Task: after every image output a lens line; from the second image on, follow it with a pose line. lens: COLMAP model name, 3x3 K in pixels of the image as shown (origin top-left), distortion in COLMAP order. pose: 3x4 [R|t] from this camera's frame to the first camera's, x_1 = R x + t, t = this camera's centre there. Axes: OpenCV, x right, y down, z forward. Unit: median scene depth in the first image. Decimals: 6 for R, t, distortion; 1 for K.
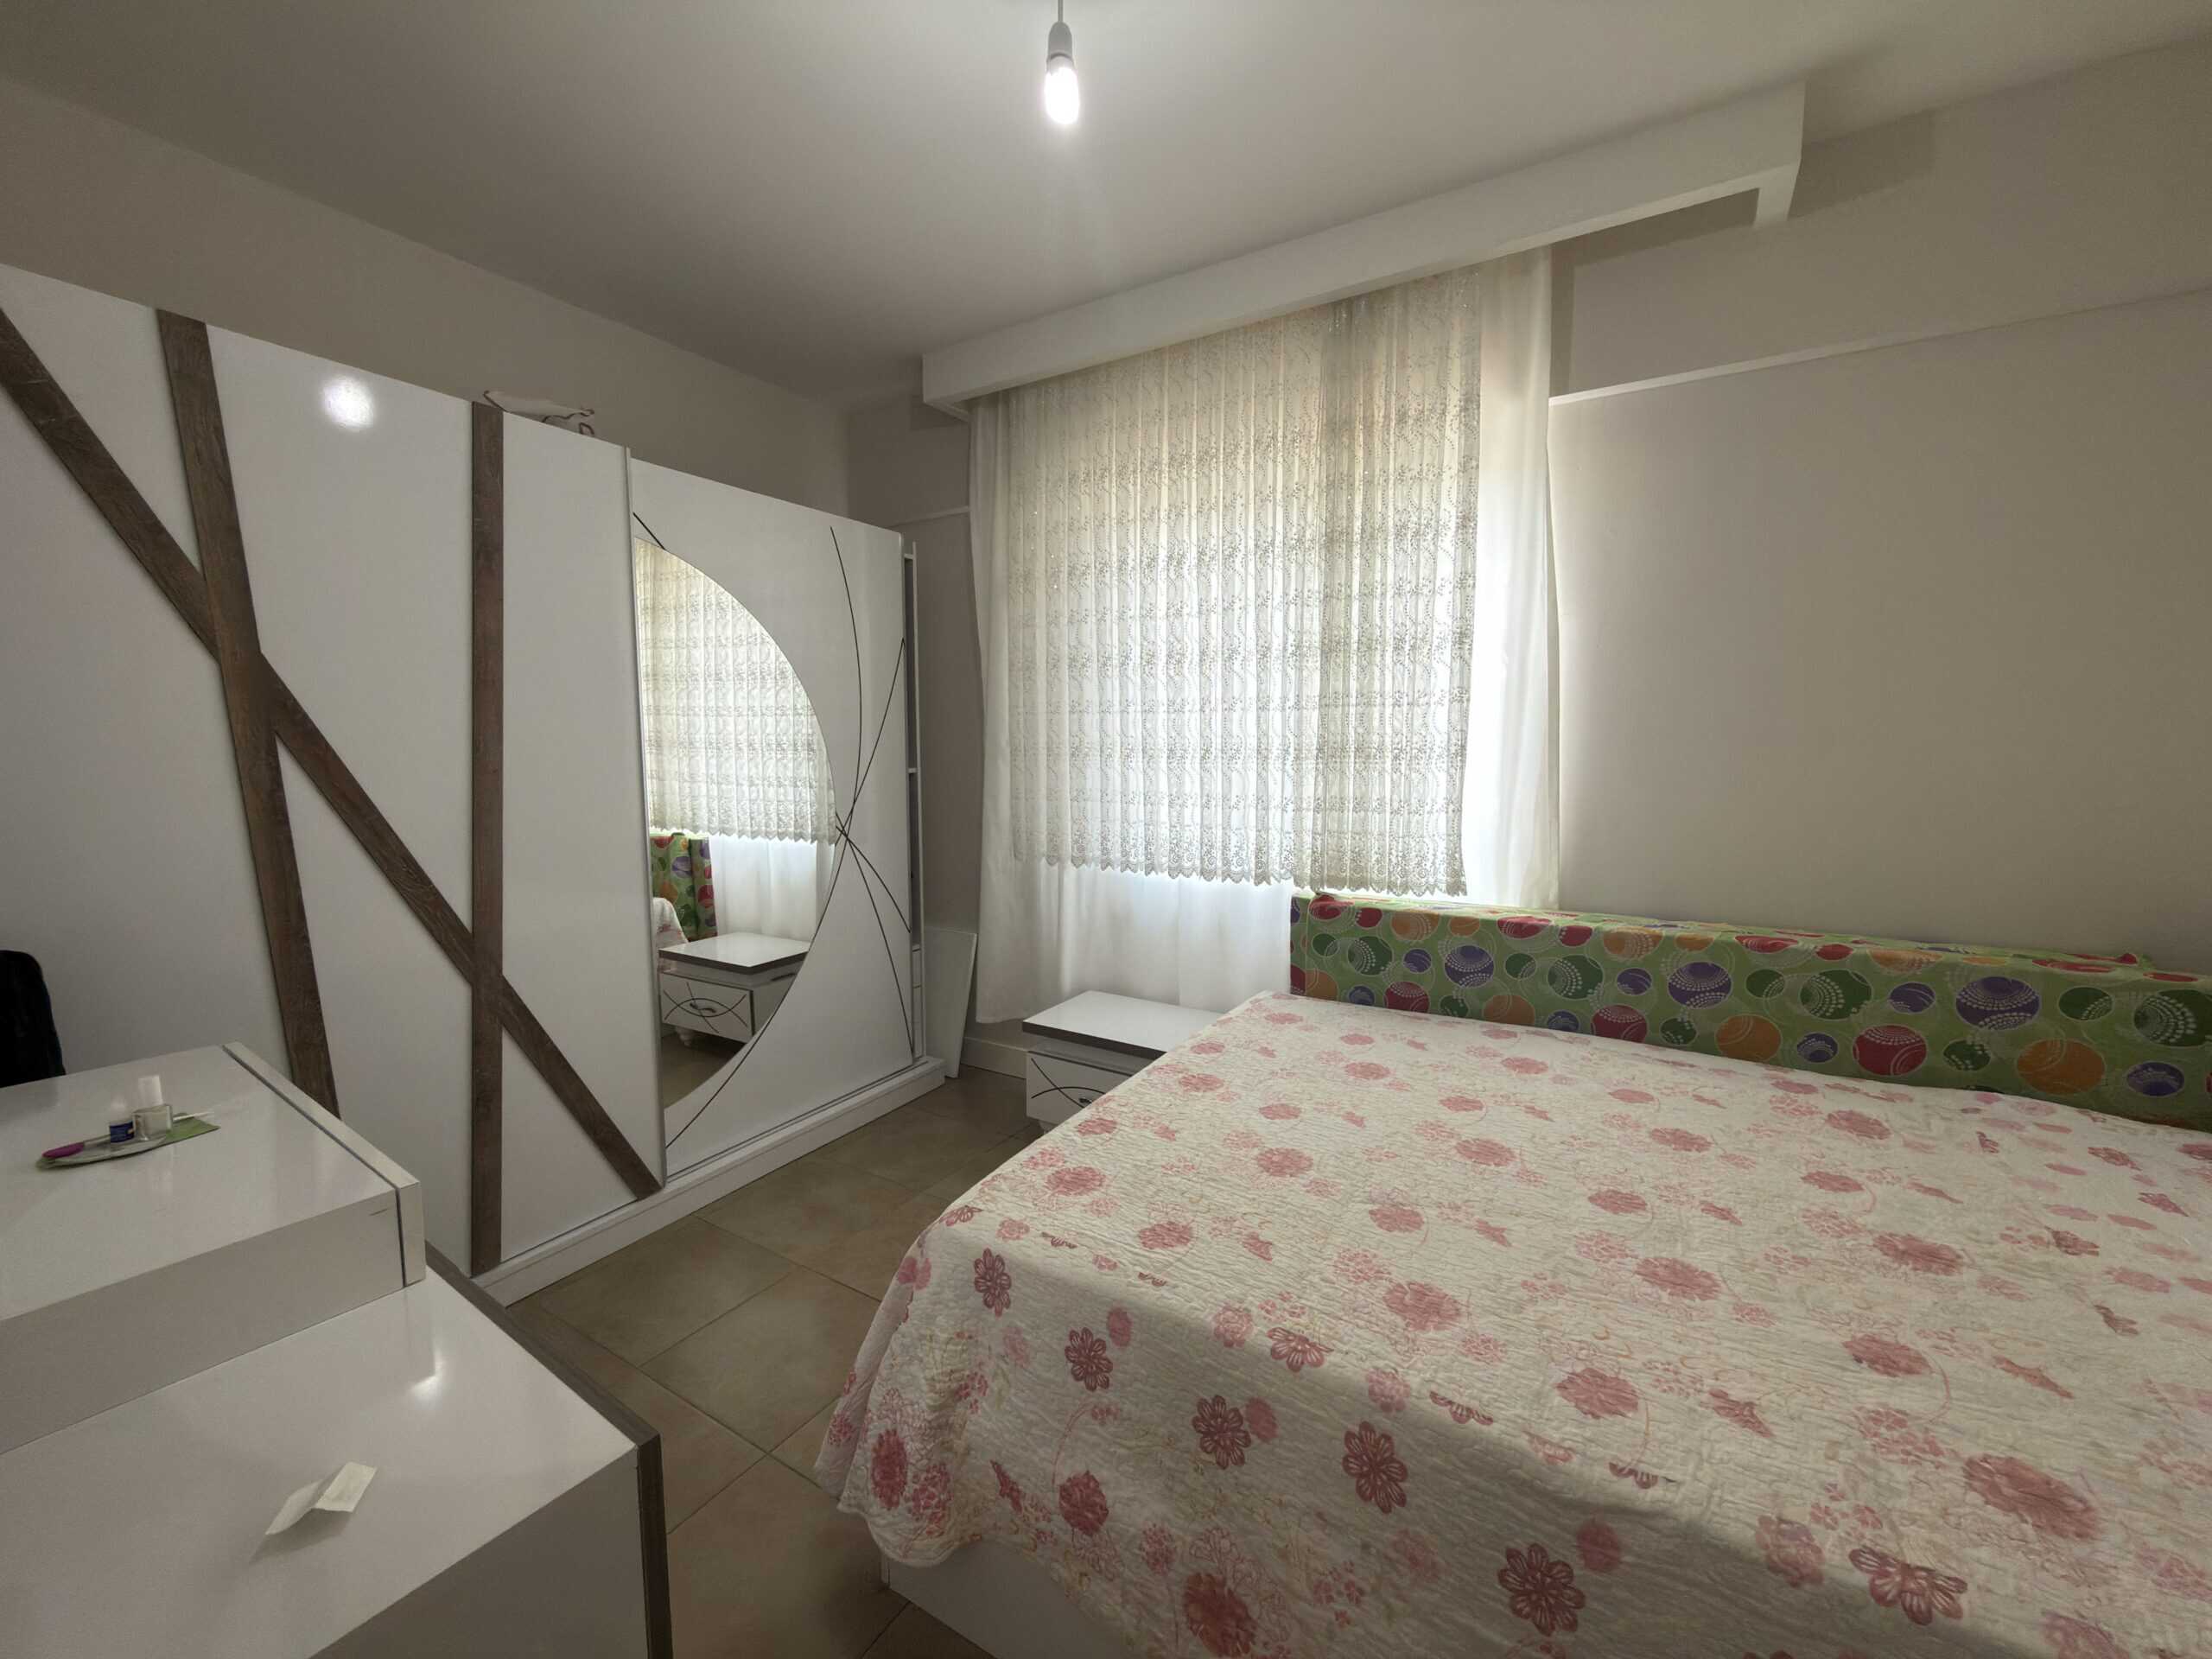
lens RADIAL K [[874.9, 0, 1108.7], [0, 874.9, 827.9], [0, 0, 1]] dist [0.000709, -0.000111]
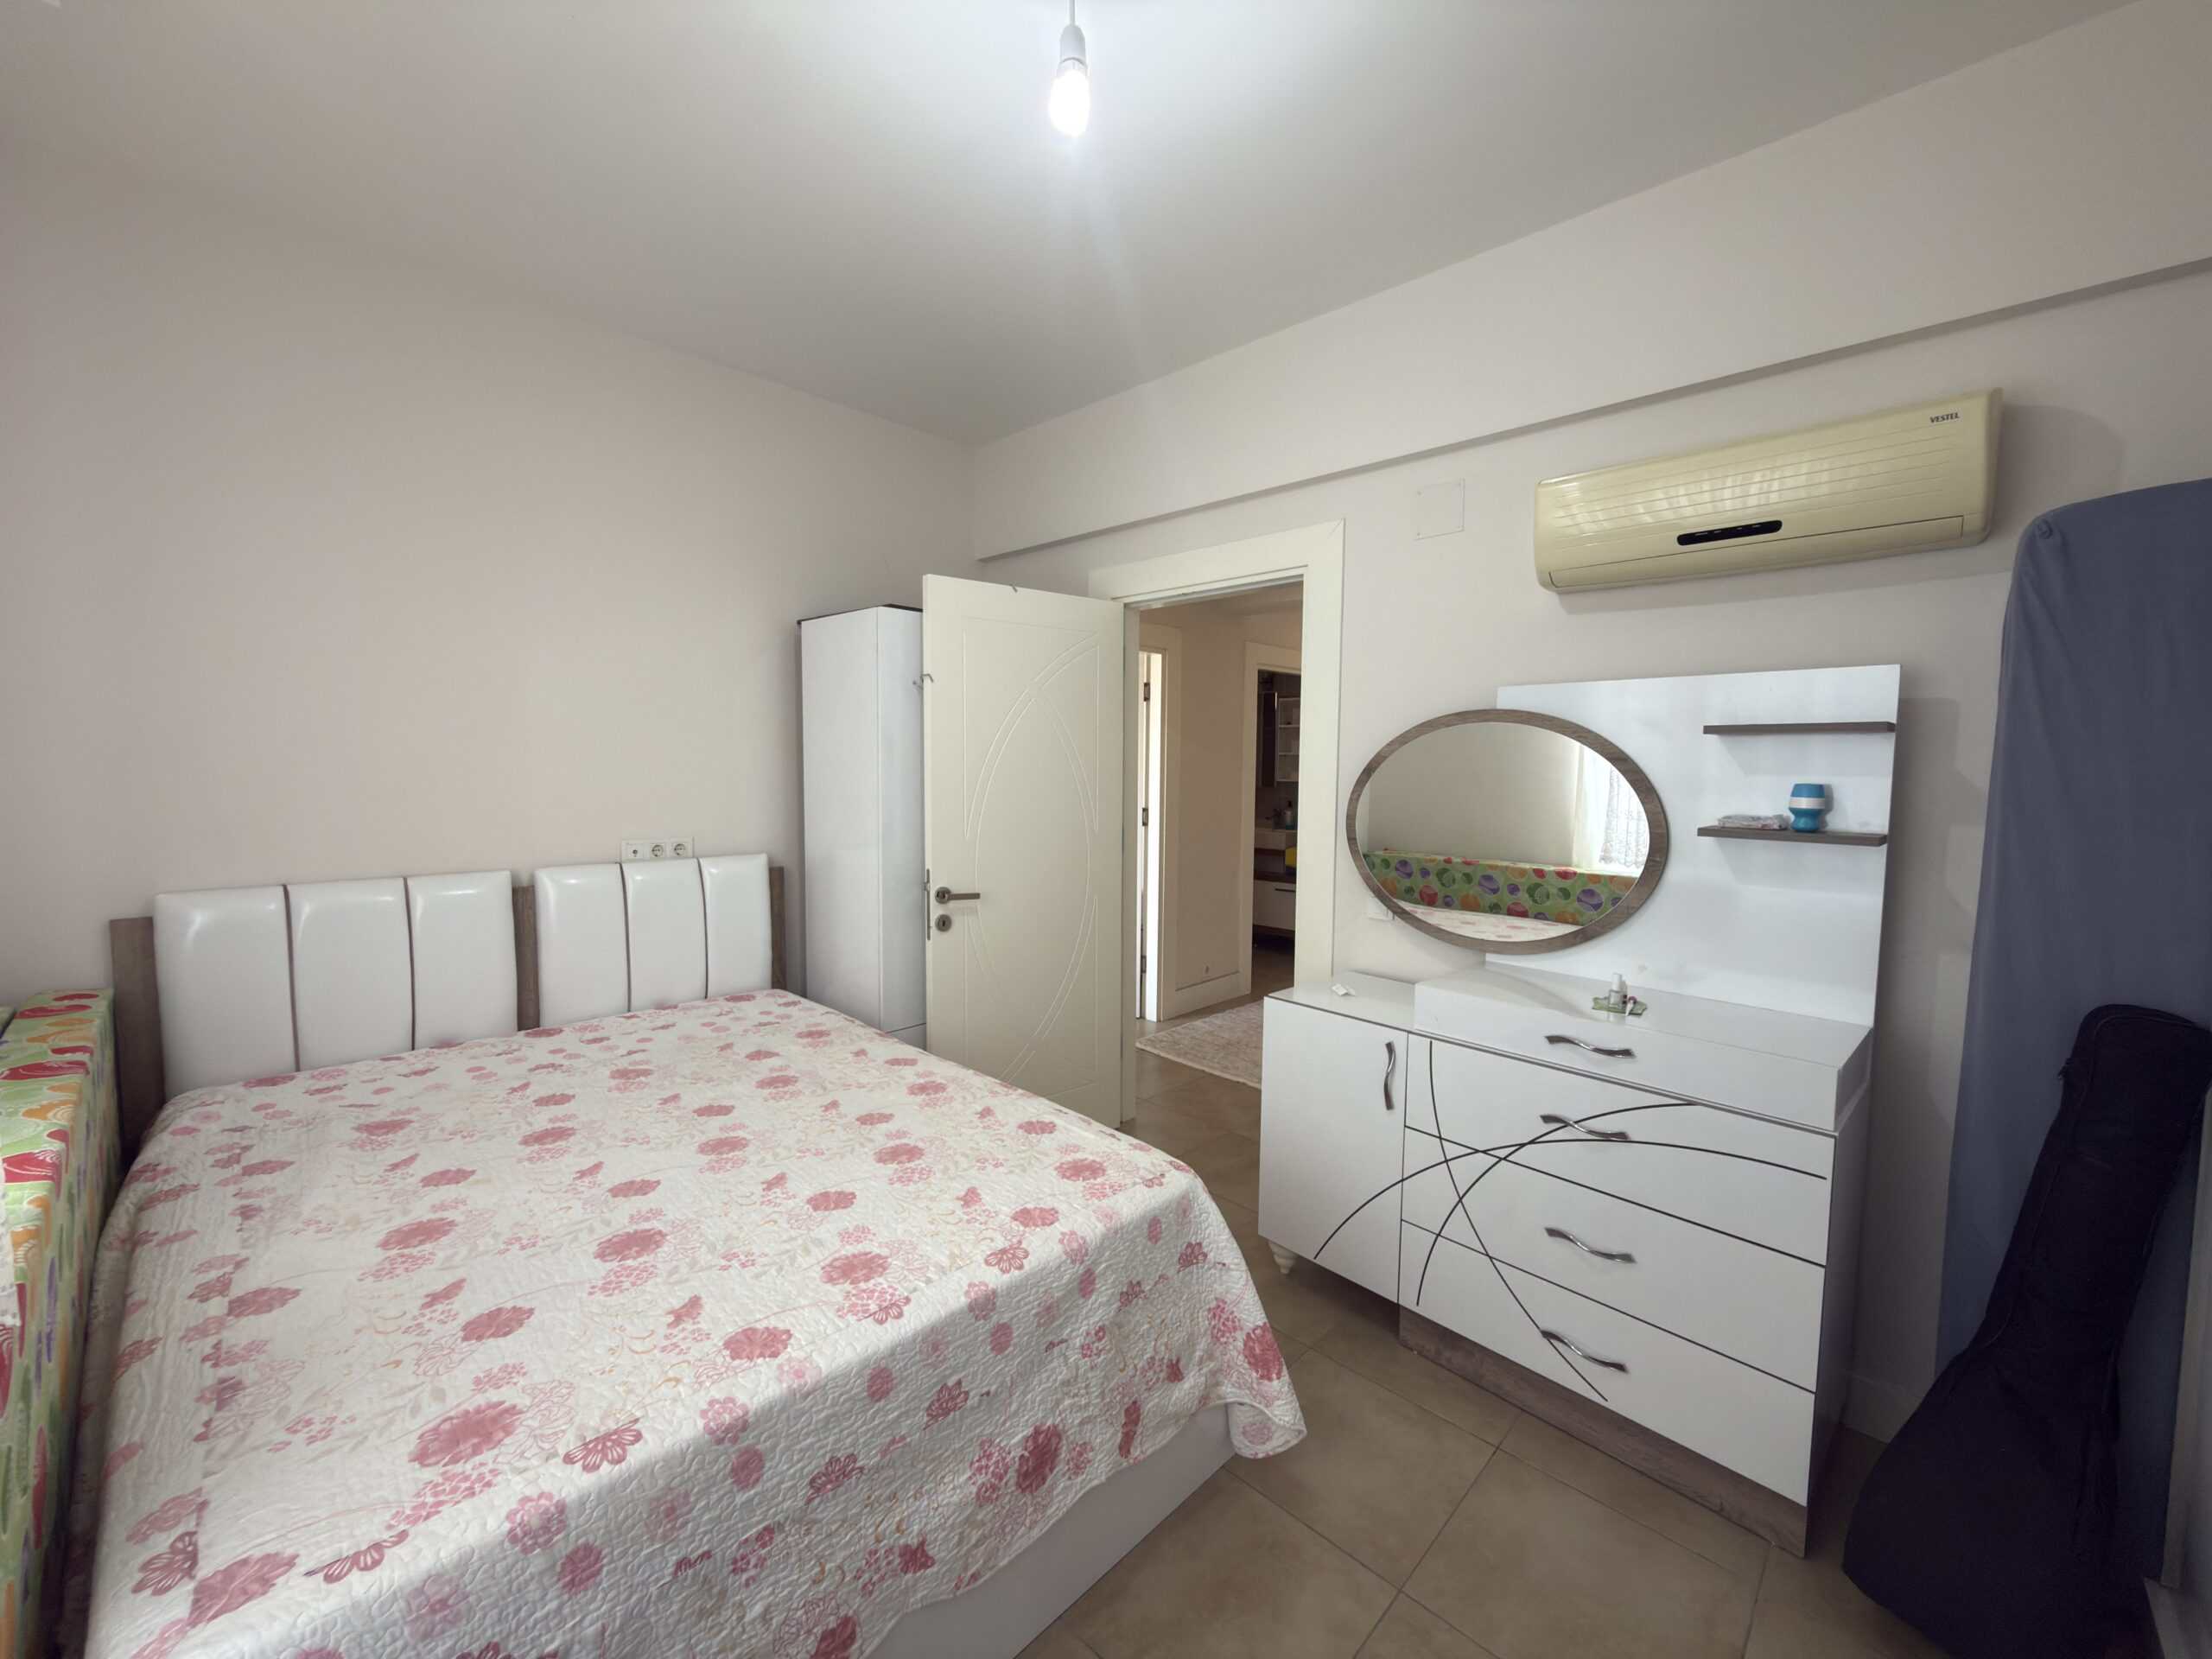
lens RADIAL K [[874.9, 0, 1108.7], [0, 874.9, 827.9], [0, 0, 1]] dist [0.000709, -0.000111]
pose [[-0.976498, -0.020777, 0.214523, -0.278136], [0.015724, 0.985822, 0.167054, -0.206772], [-0.214952, 0.166501, -0.962327, 1.817064]]
